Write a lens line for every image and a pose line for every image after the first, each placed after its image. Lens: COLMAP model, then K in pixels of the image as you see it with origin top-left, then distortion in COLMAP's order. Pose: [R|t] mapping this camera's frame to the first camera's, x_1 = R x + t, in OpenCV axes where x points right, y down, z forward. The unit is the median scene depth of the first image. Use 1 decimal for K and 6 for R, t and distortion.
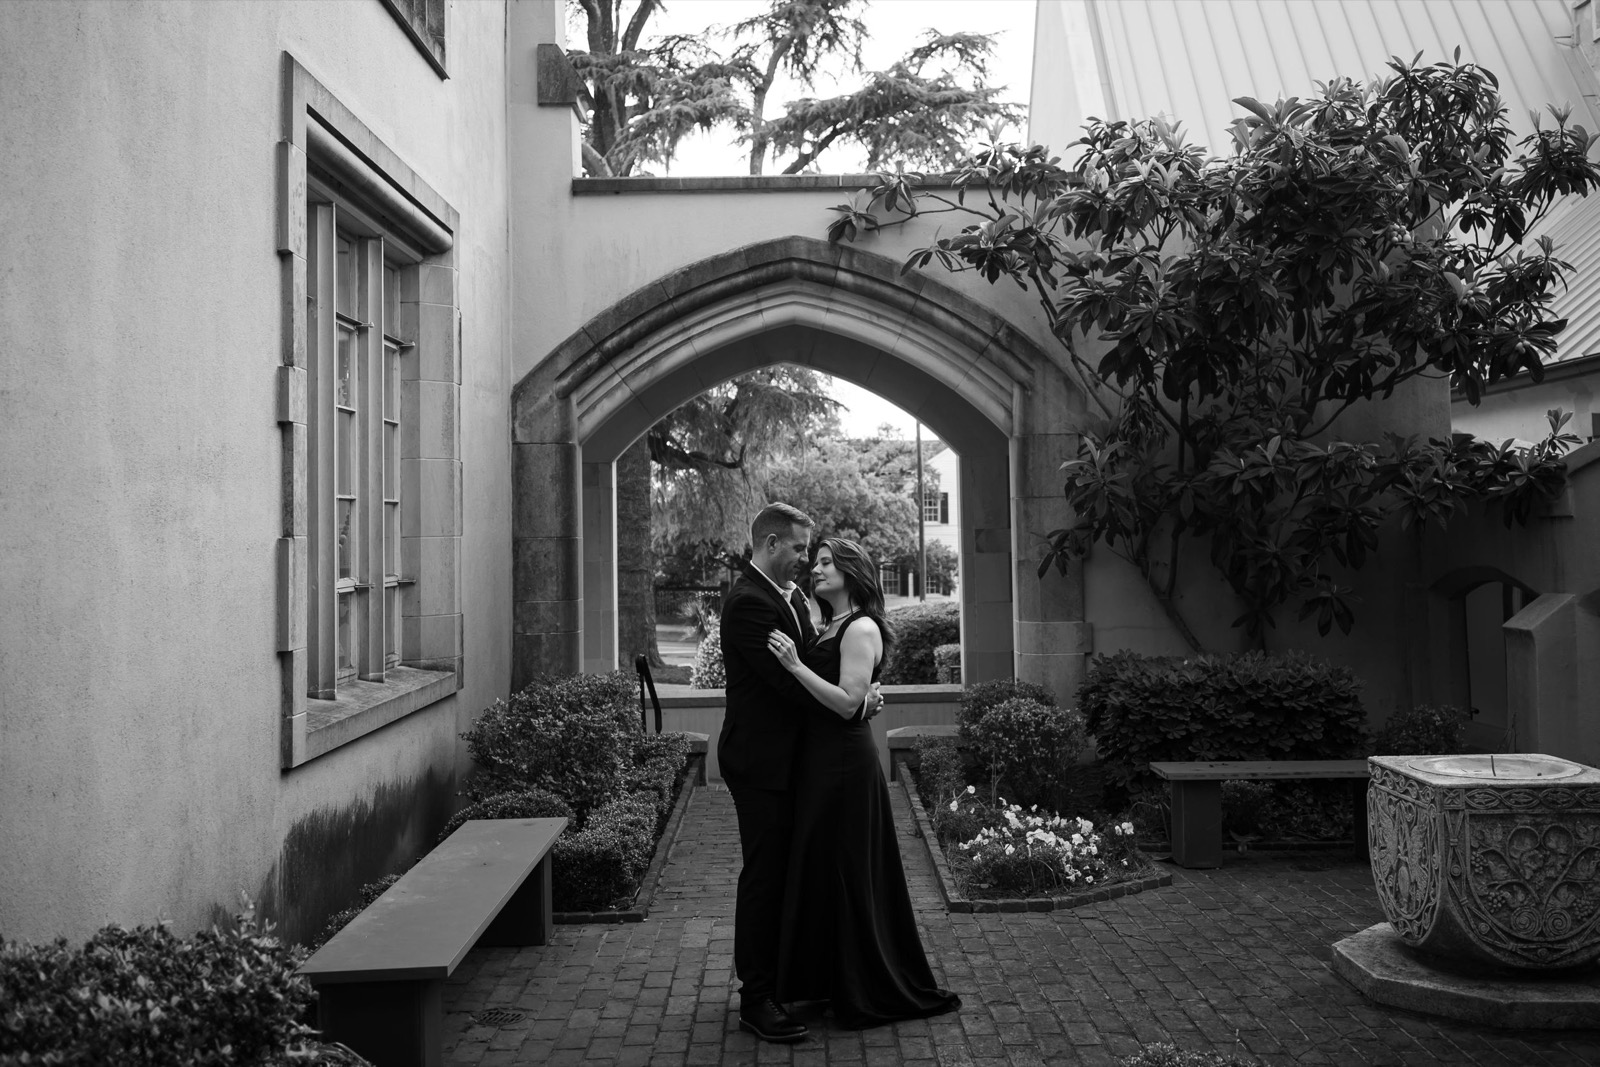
lens RADIAL K [[1583.0, 0, 818.6], [0, 1583.0, 451.5], [0, 0, 1]] dist [0.015503, -0.021069]
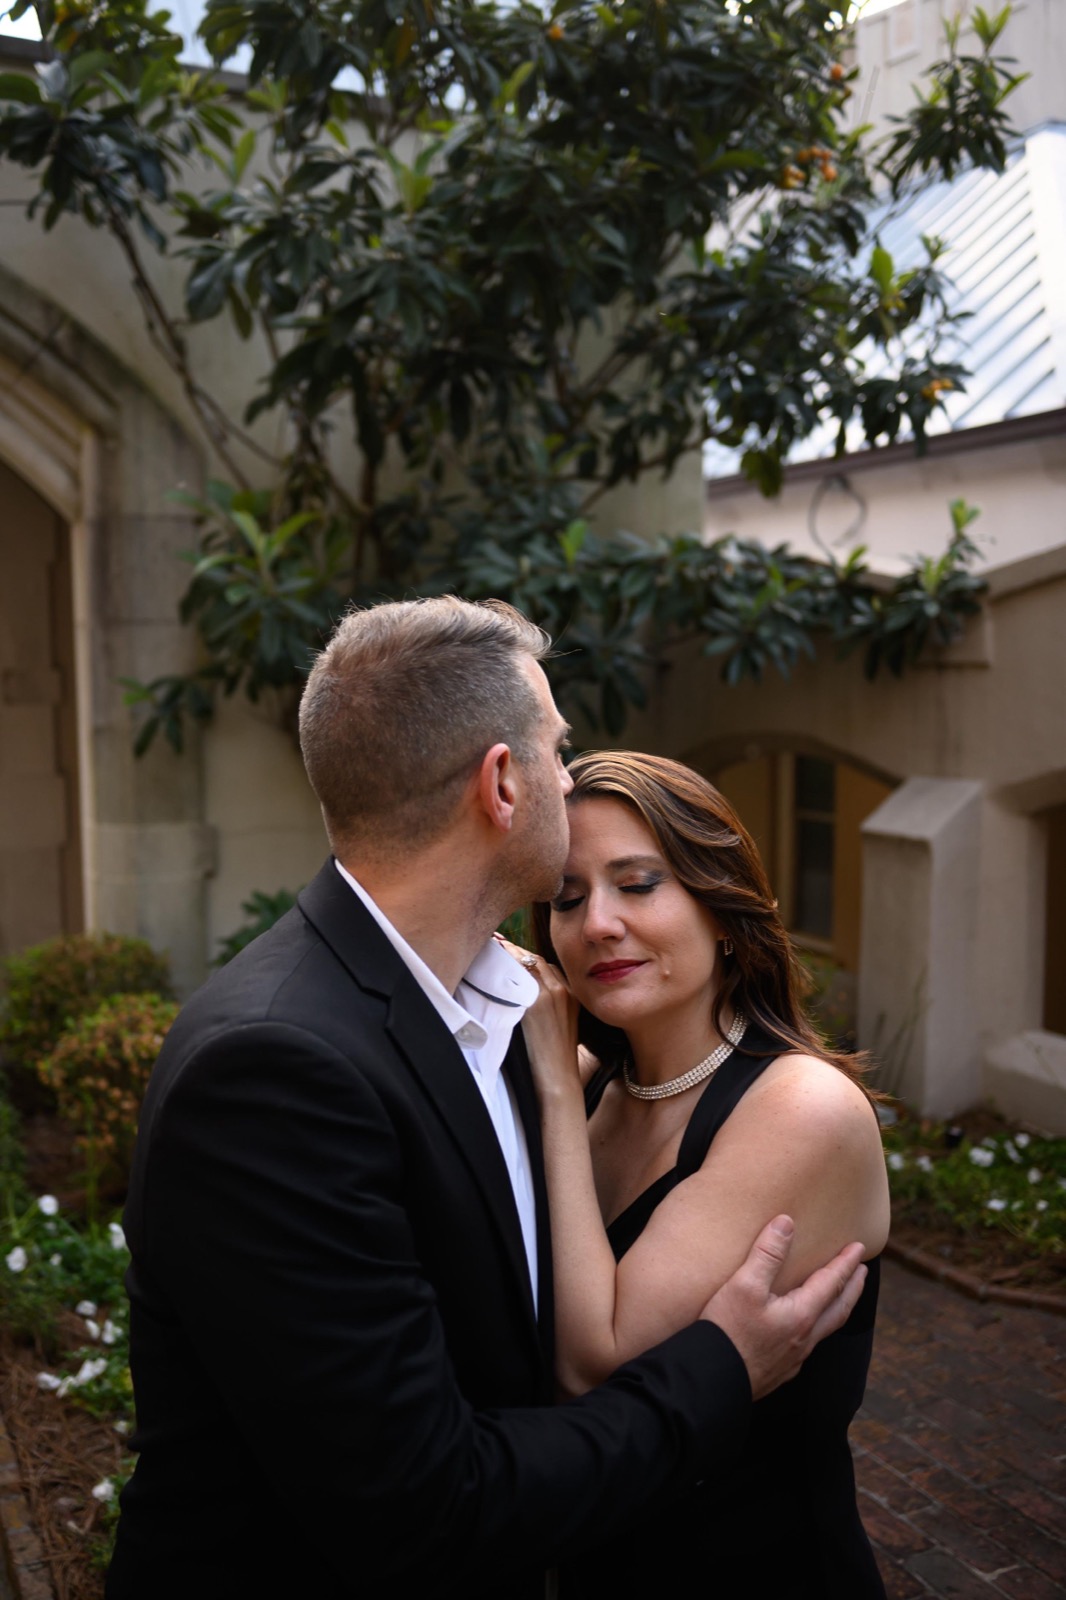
lens RADIAL K [[1446.9, 0, 460.0], [0, 1446.9, 796.8], [0, 0, 1]] dist [0.007266, 0.000444]
pose [[0.908746, -0.031267, 0.416176, 0.024556], [-0.029033, 0.990038, 0.137778, 0.016717], [-0.416338, -0.137288, 0.898785, 0.485226]]
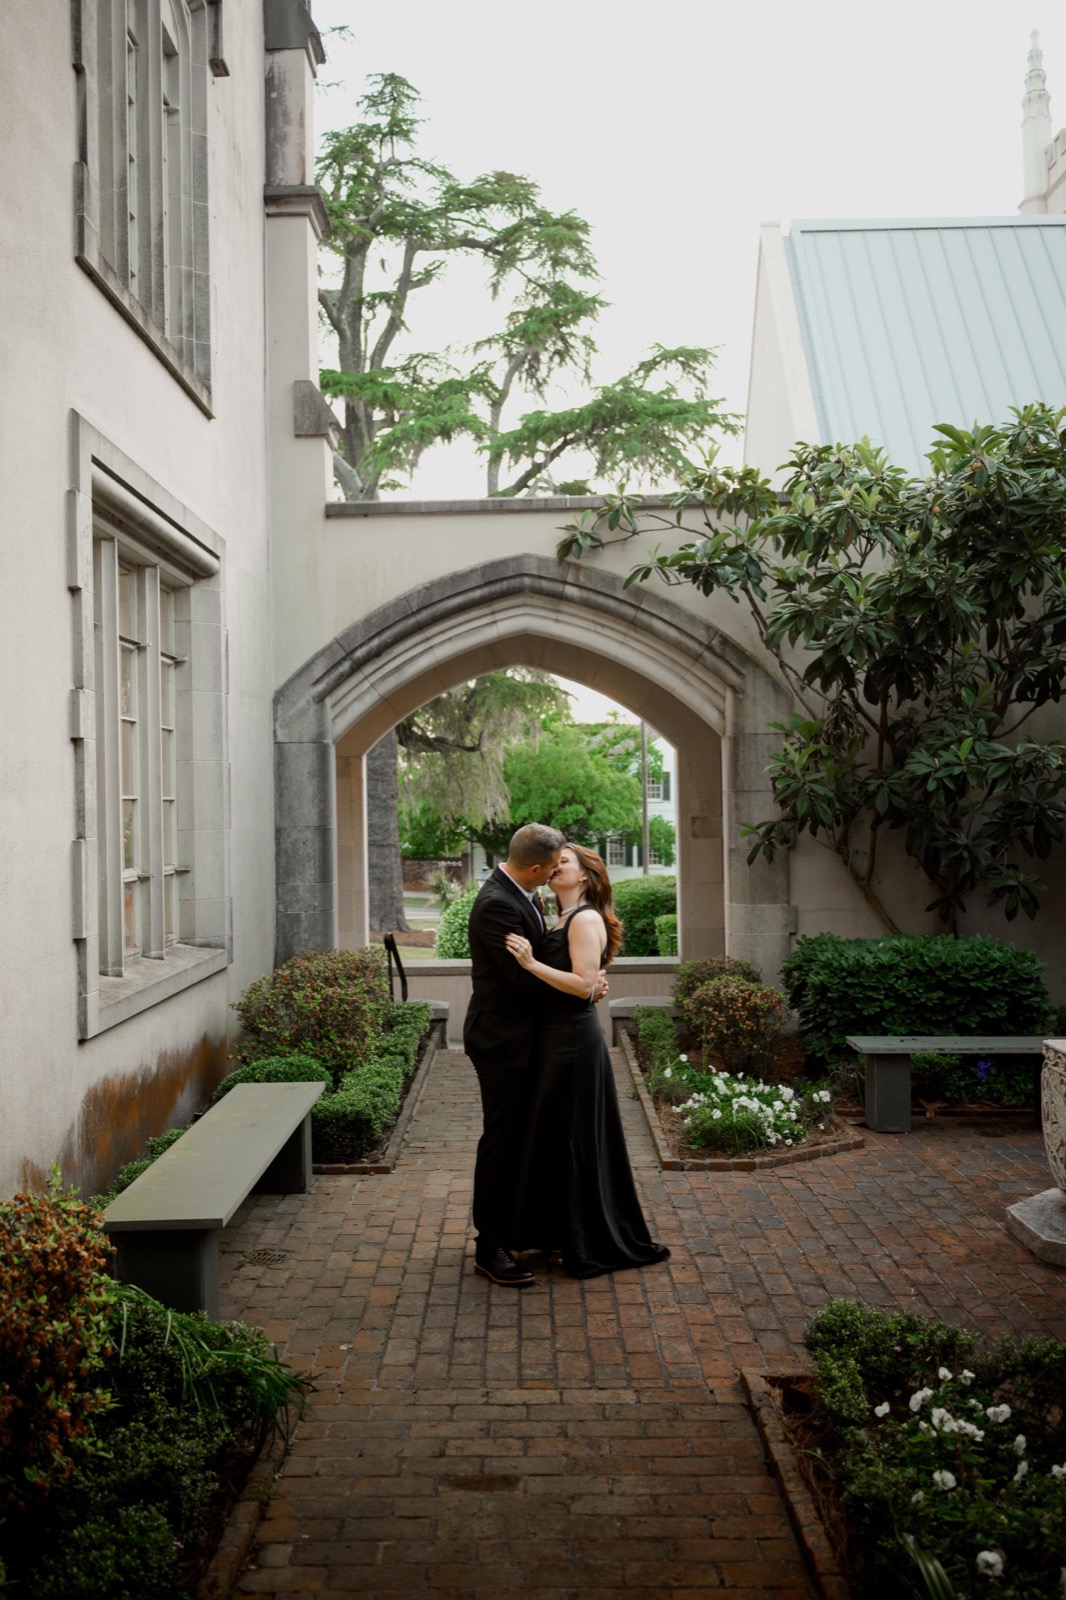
lens RADIAL K [[1446.9, 0, 460.0], [0, 1446.9, 796.8], [0, 0, 1]] dist [0.007266, 0.000444]
pose [[0.998021, 0.000827, -0.062869, 0.002686], [0.002031, 0.998967, 0.045385, -0.014336], [0.062842, -0.045423, 0.996989, -0.014697]]
